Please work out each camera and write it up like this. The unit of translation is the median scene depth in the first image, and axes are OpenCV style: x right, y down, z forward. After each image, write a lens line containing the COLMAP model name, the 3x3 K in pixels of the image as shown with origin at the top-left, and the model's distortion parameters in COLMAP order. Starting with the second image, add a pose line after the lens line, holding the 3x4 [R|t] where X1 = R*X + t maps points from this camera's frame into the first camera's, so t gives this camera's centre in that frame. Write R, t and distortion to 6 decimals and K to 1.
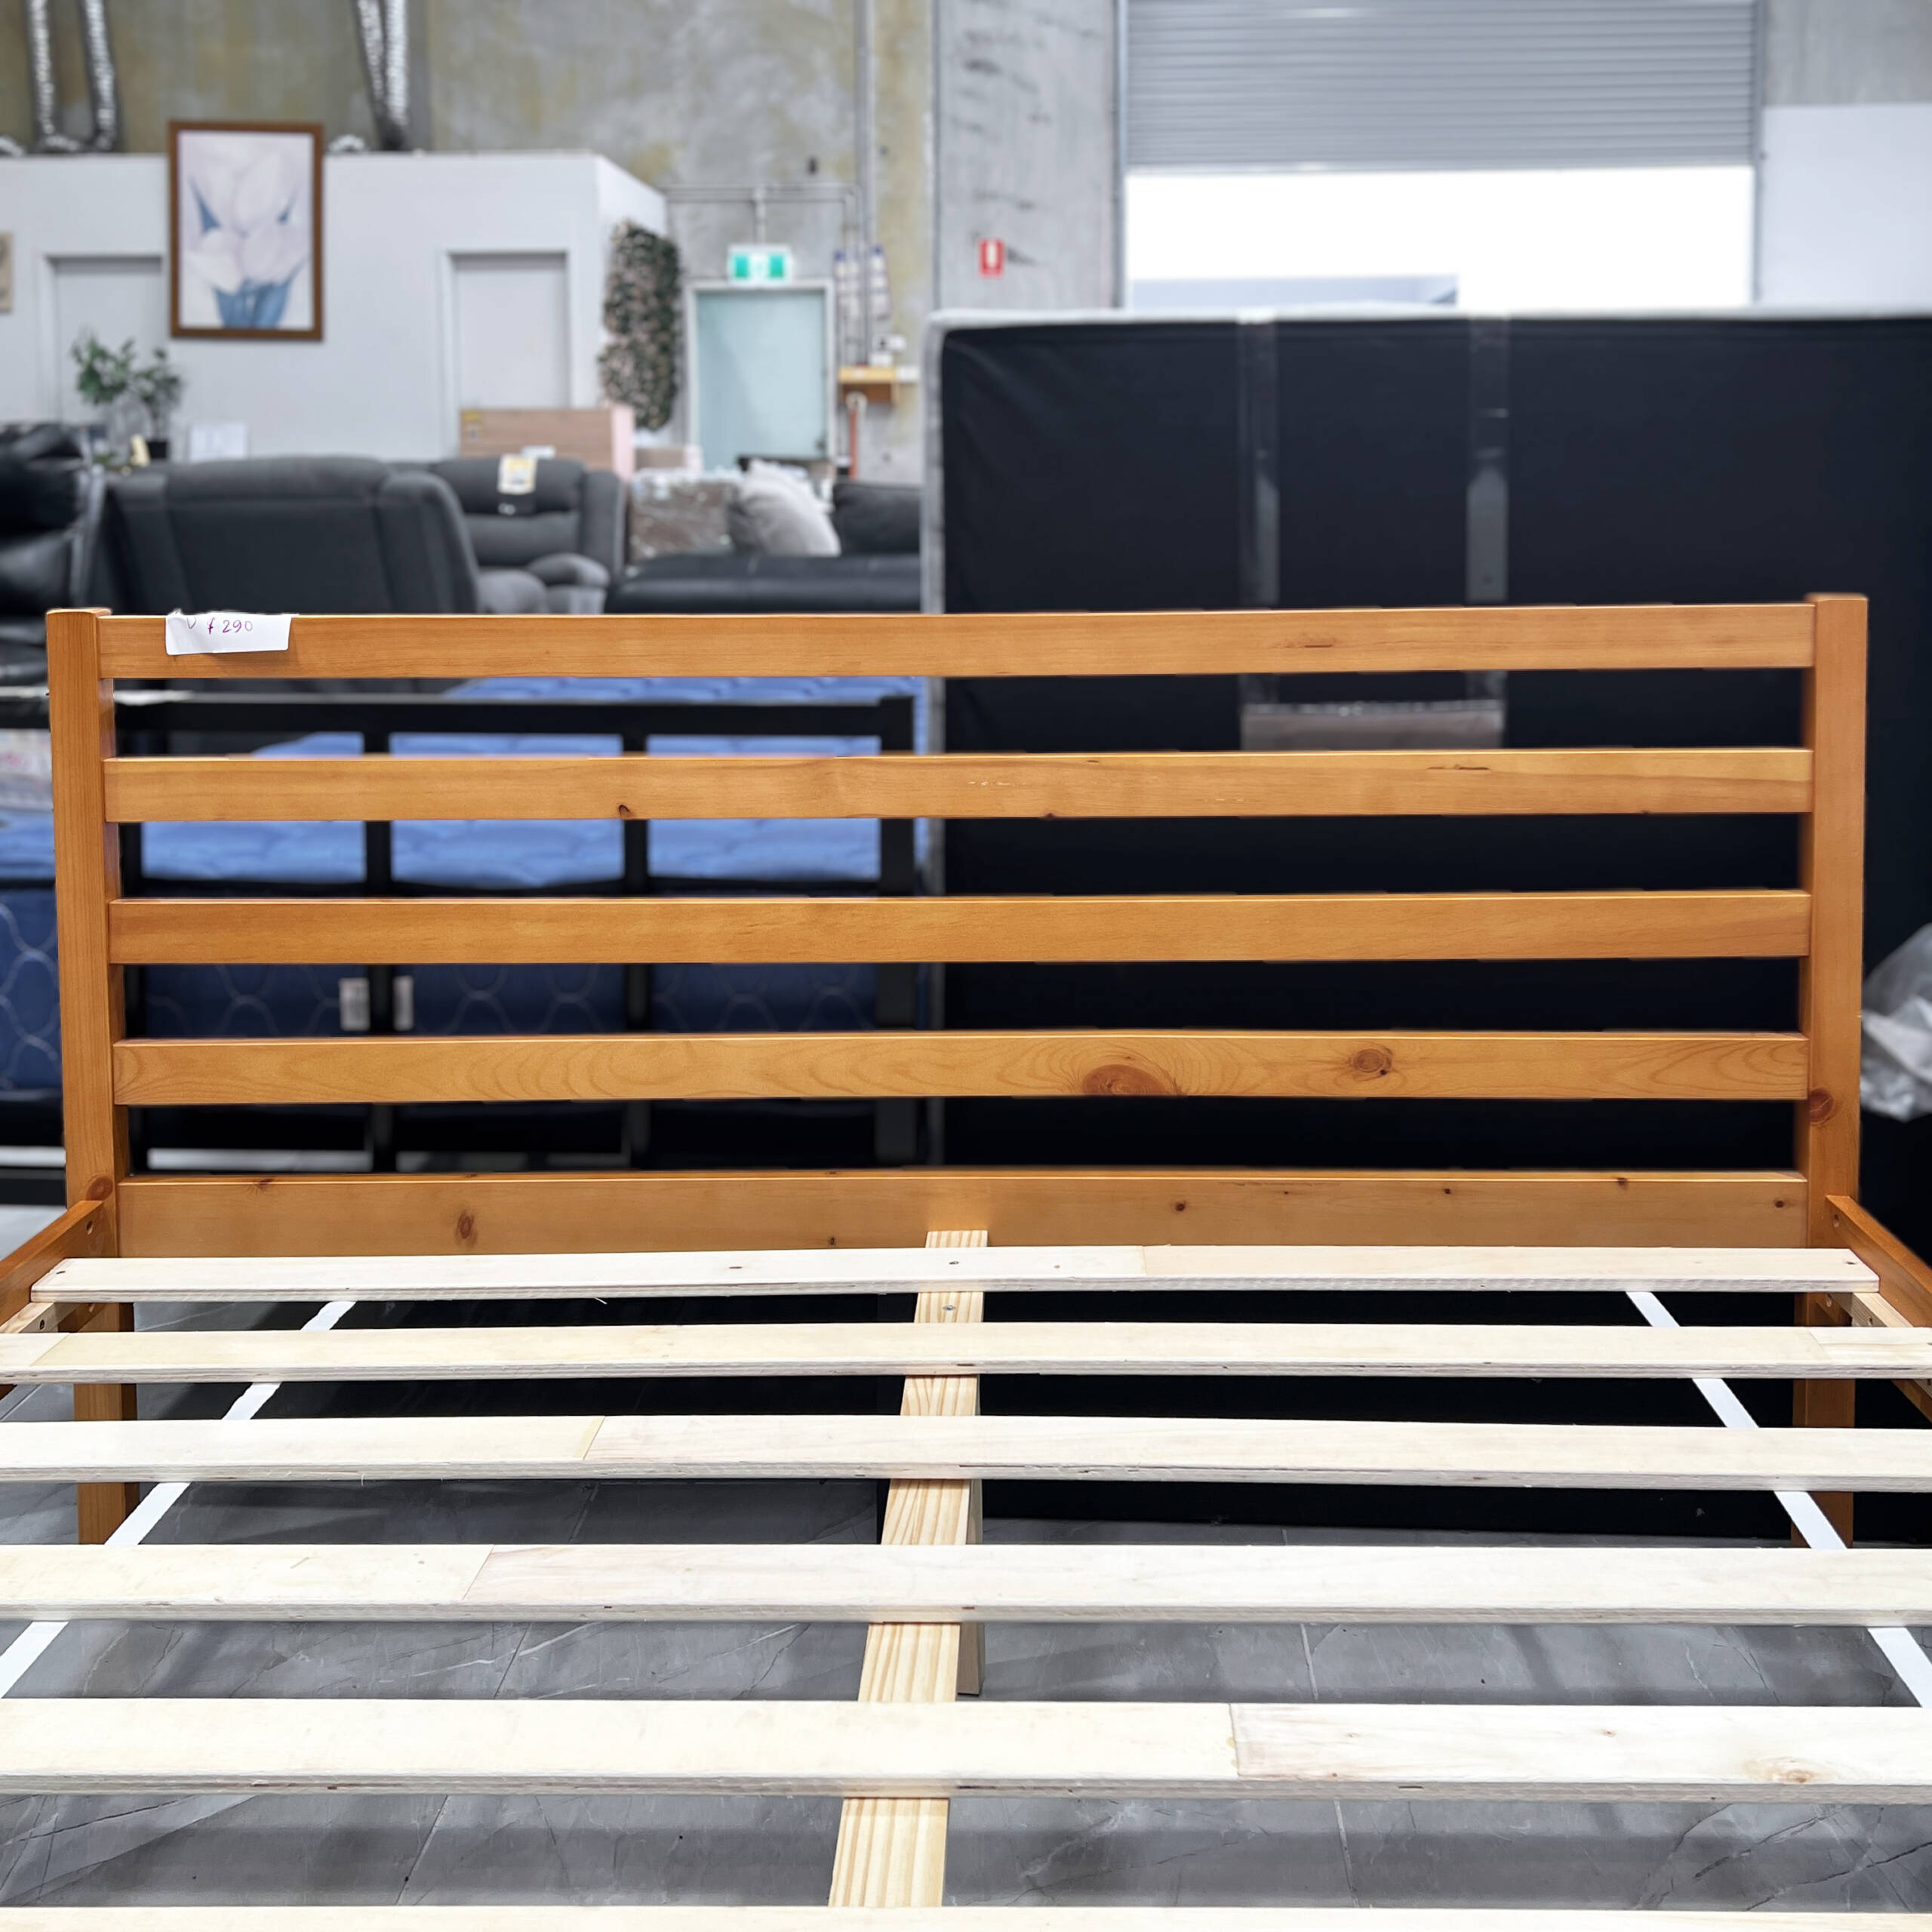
lens RADIAL K [[2102.2, 0, 956.7], [0, 2102.2, 757.1], [0, 0, 1]] dist [0.026728, -0.010204]
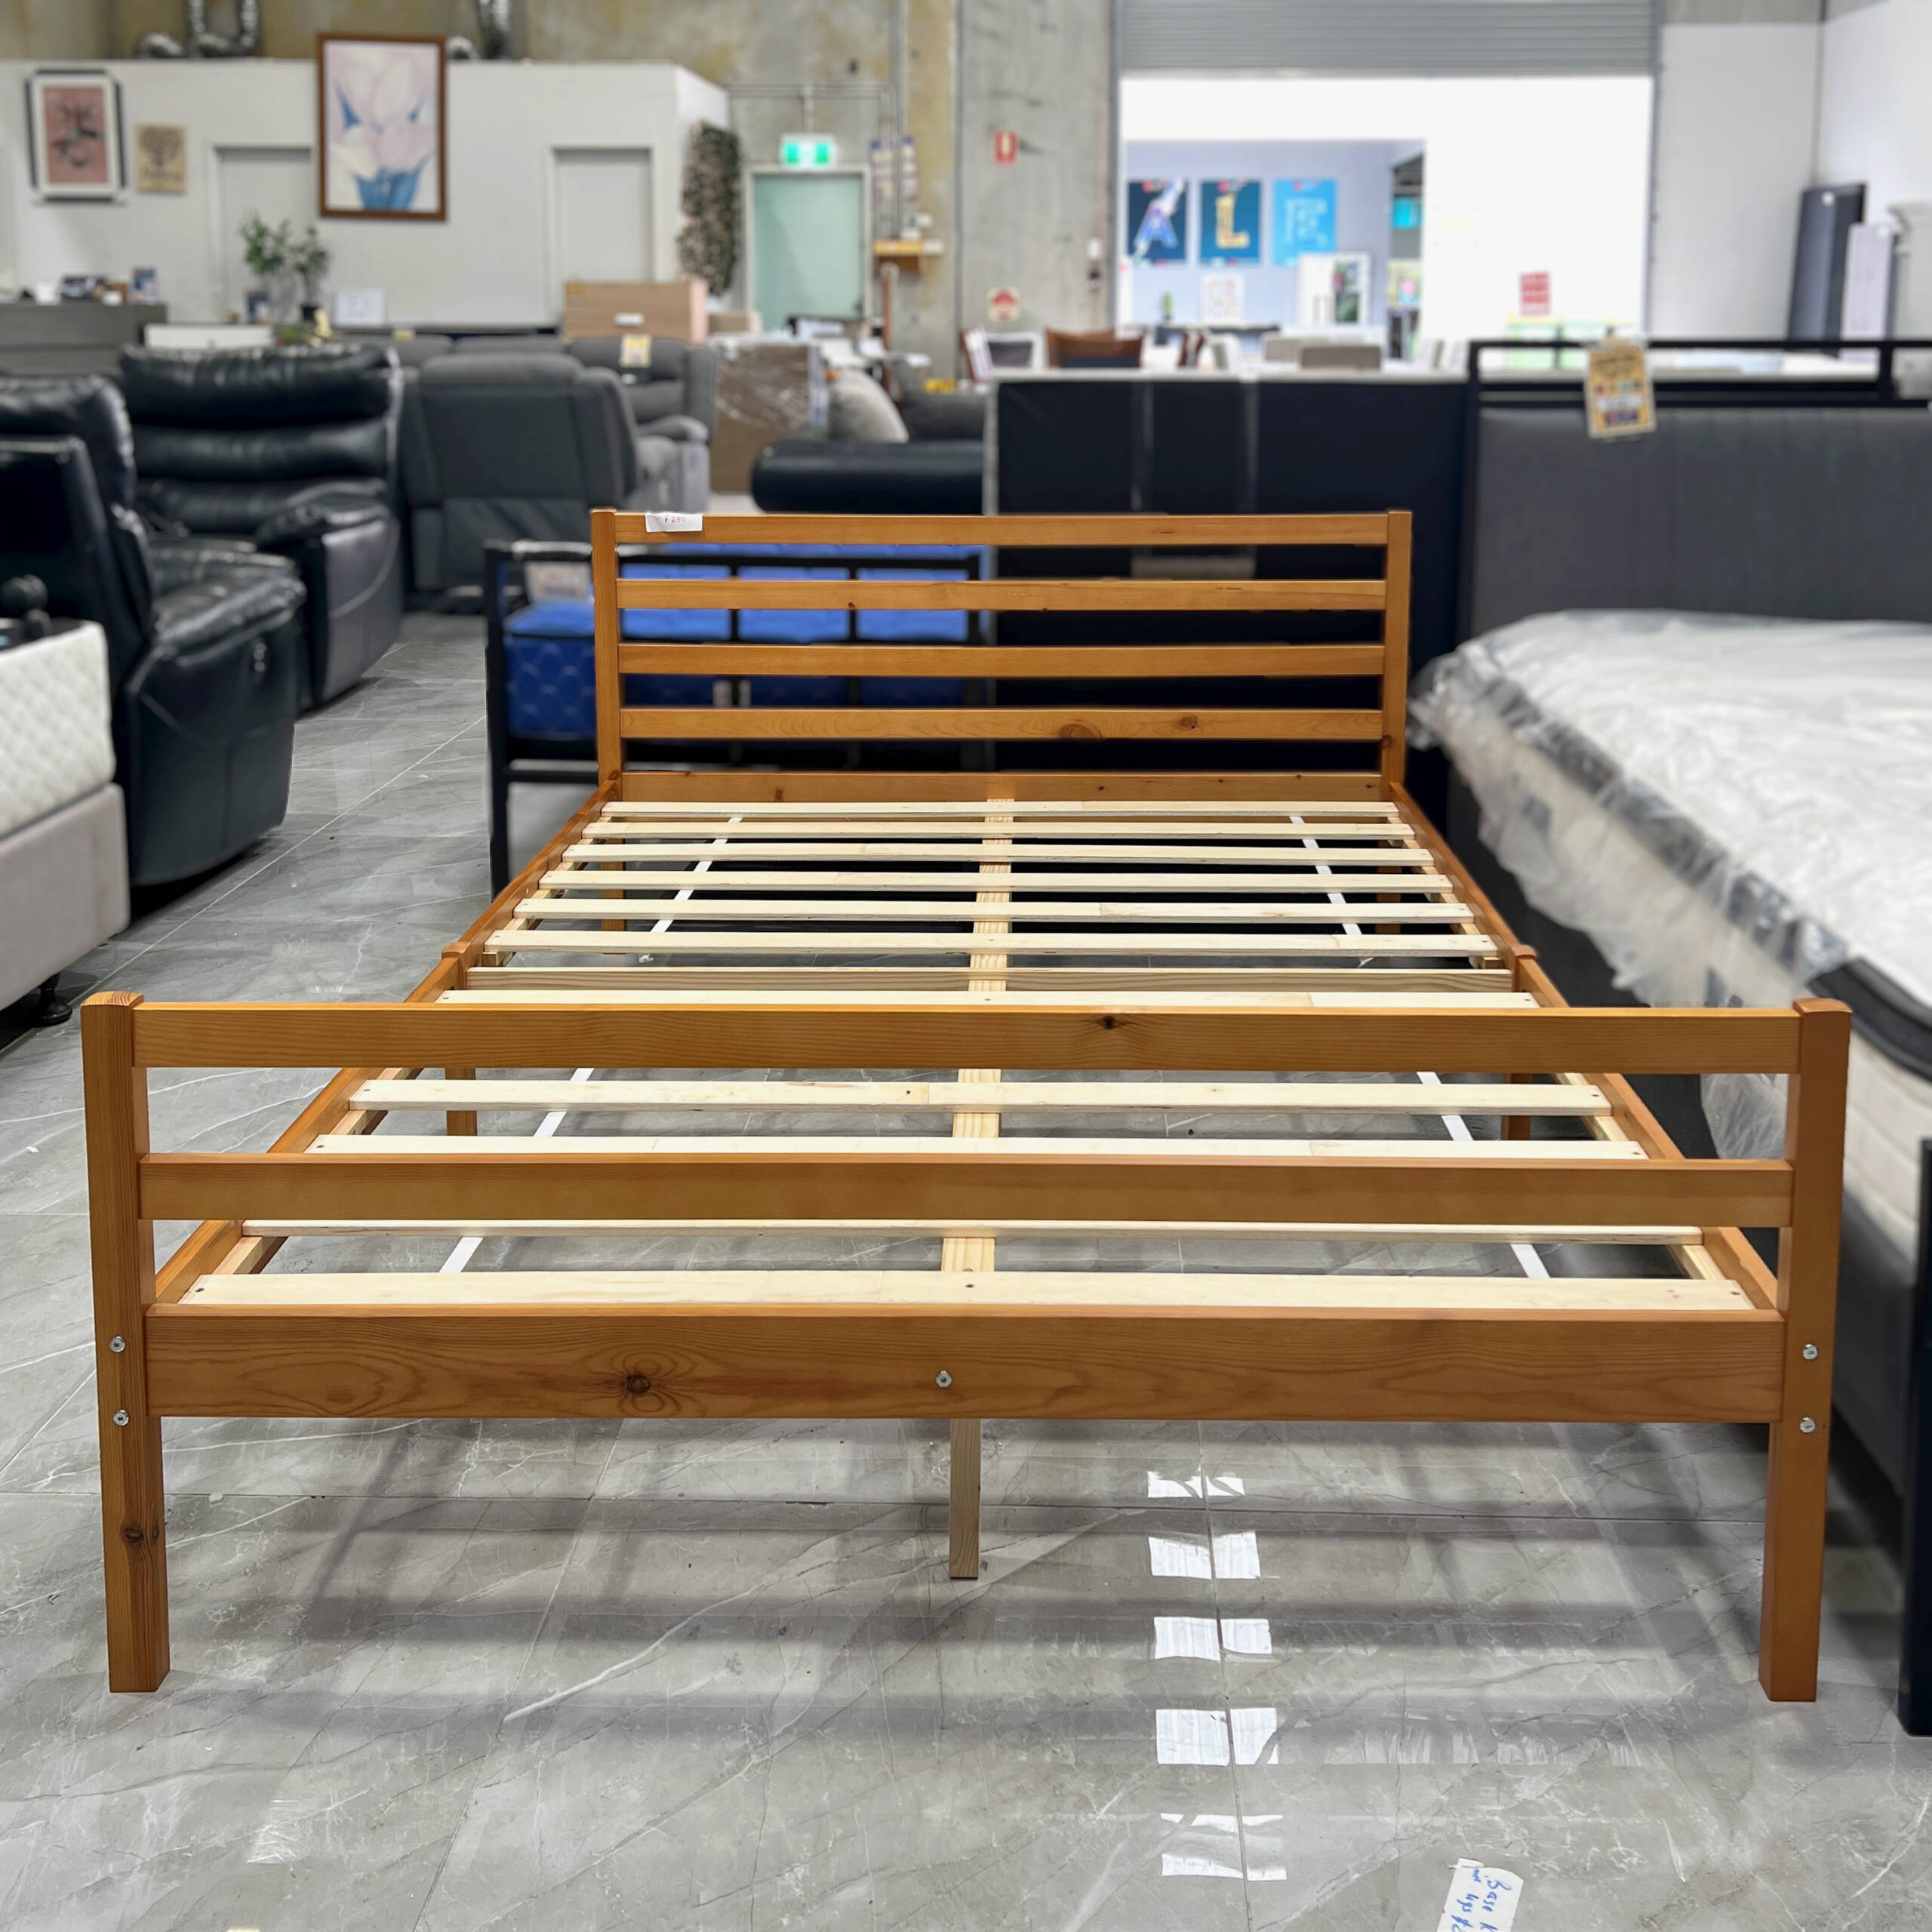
lens RADIAL K [[2037.9, 0, 977.0], [0, 2037.9, 668.9], [0, 0, 1]] dist [0.044210, -0.054760]
pose [[0.999944, 0.007588, 0.007320, -0.006469], [-0.007931, 0.998812, 0.048074, -0.001861], [-0.006946, -0.048130, 0.998817, -0.178878]]
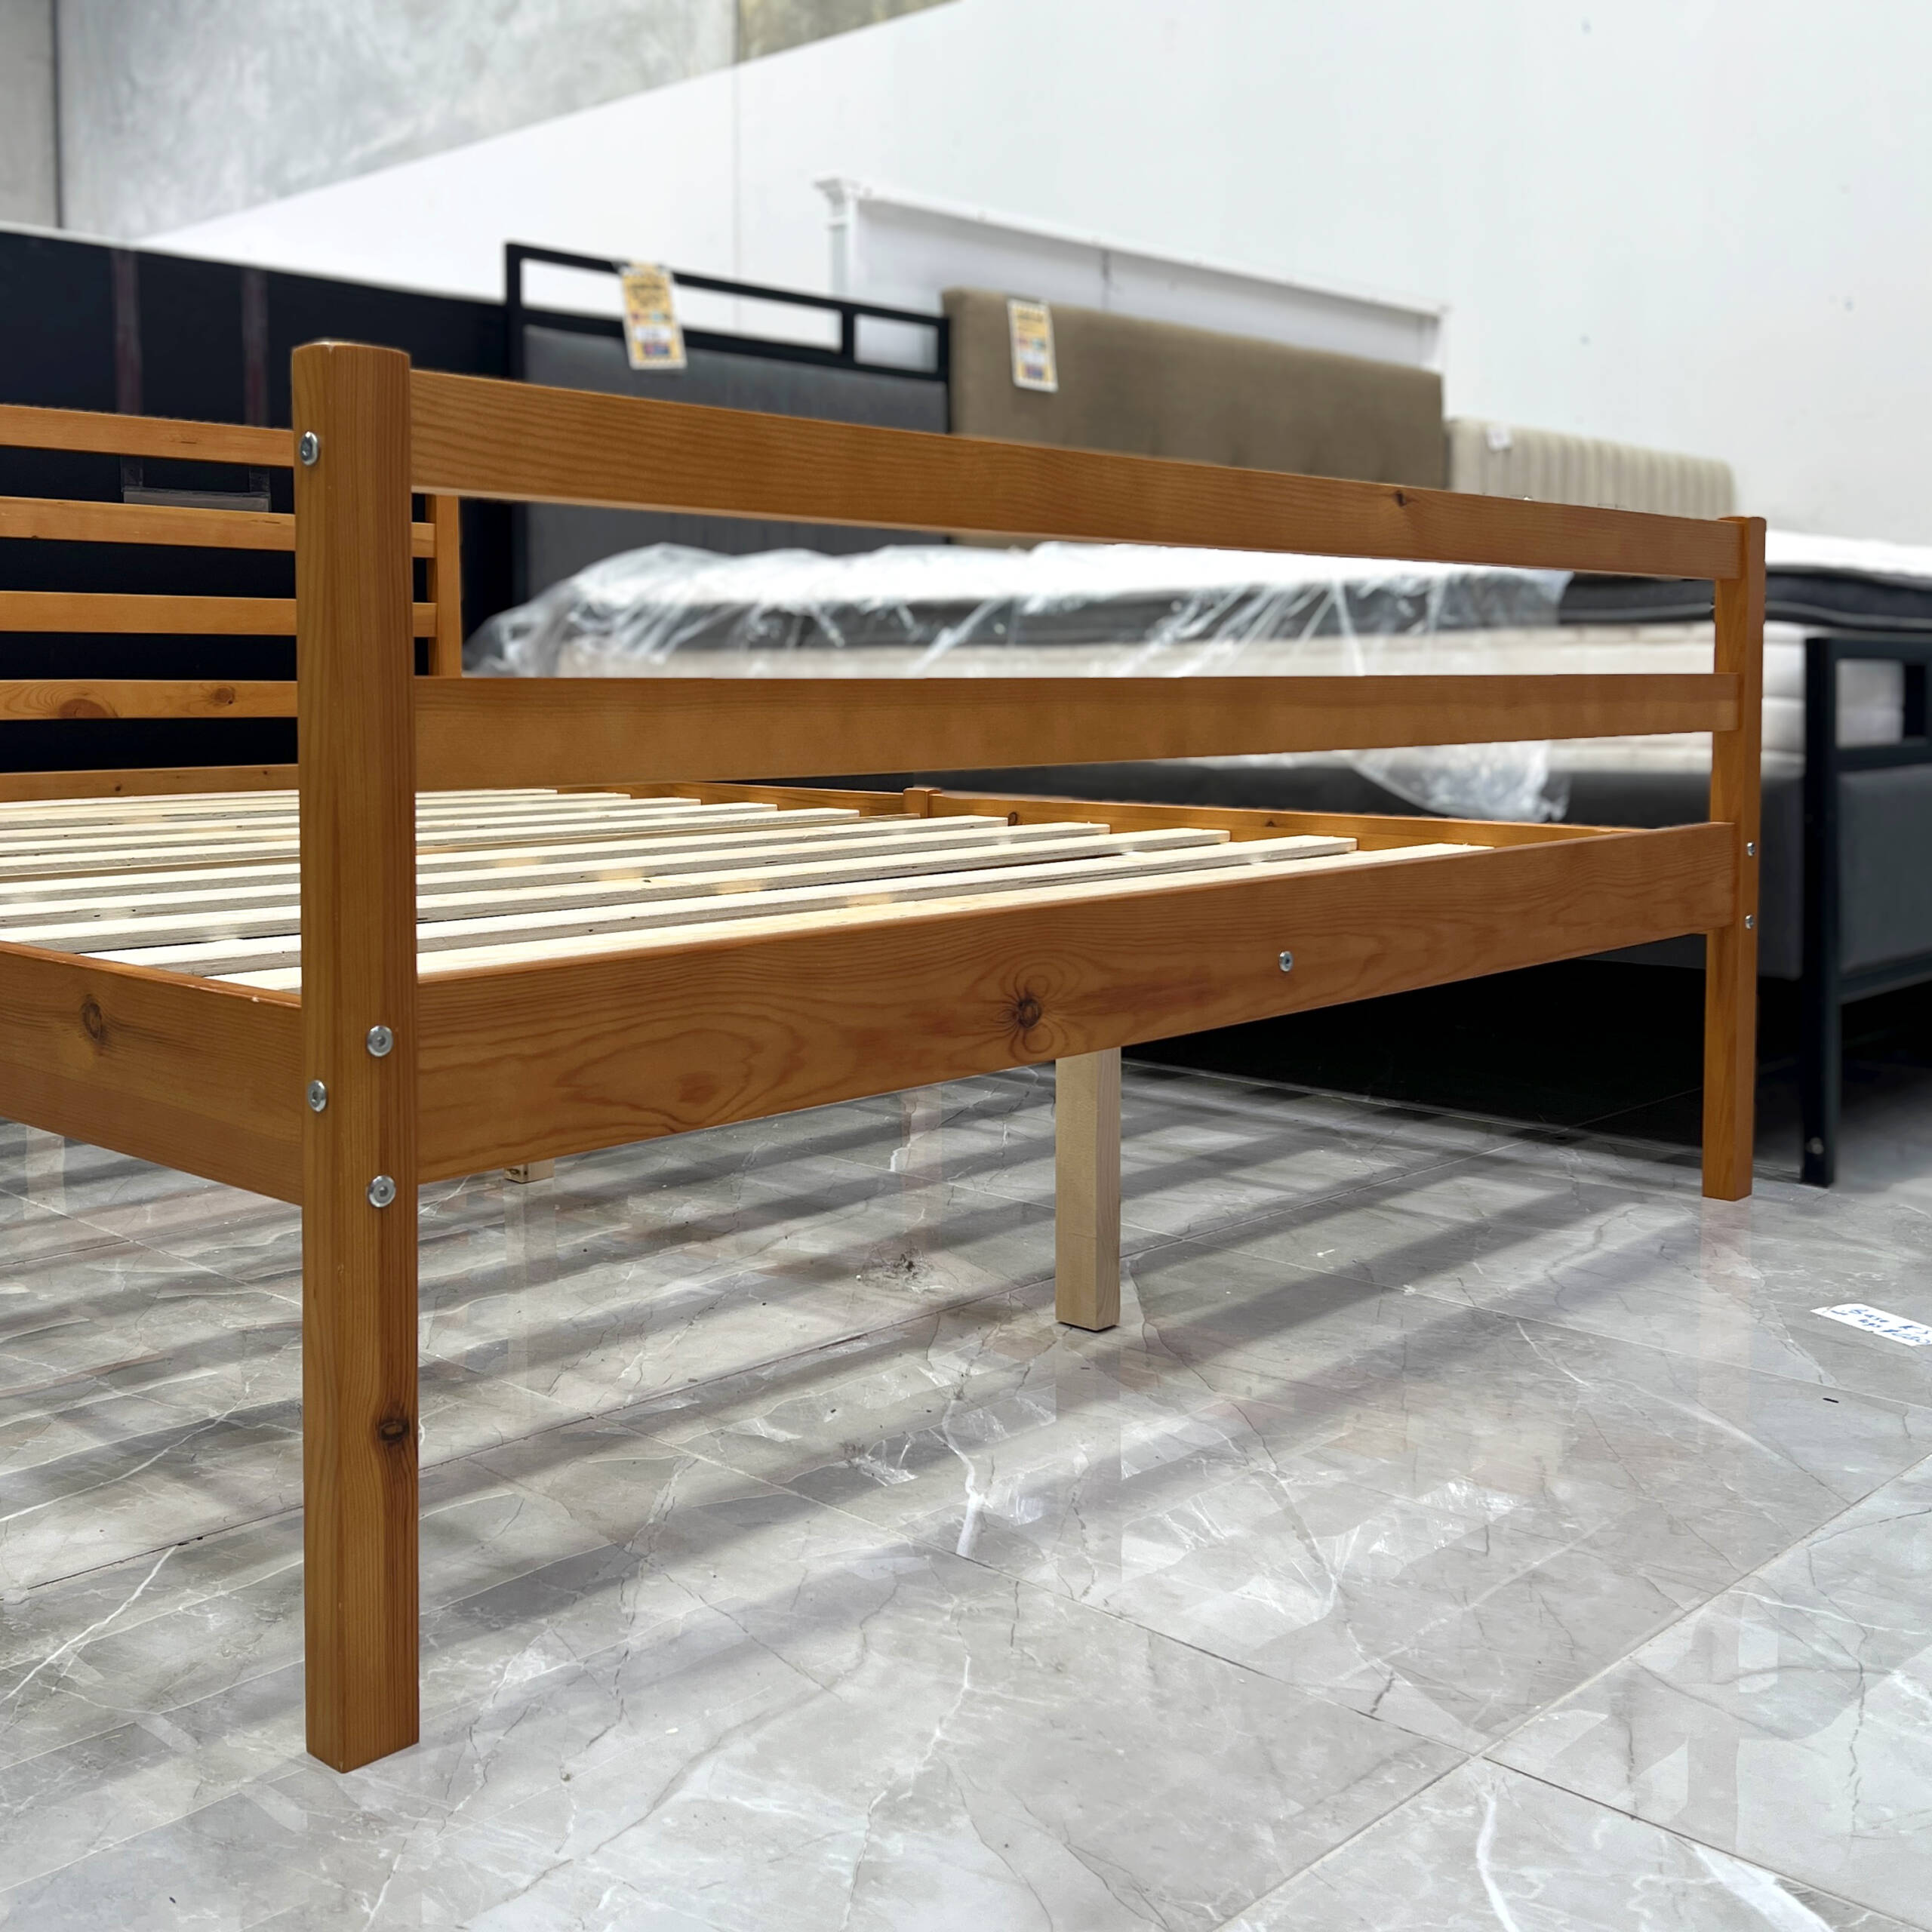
lens RADIAL K [[2230.0, 0, 907.2], [0, 2230.0, 818.8], [0, 0, 1]] dist [0.044569, -0.054498]
pose [[0.669558, -0.036220, 0.741876, -0.125049], [0.083841, 0.996112, -0.027036, 0.054238], [-0.738013, 0.080302, 0.669992, -0.098120]]
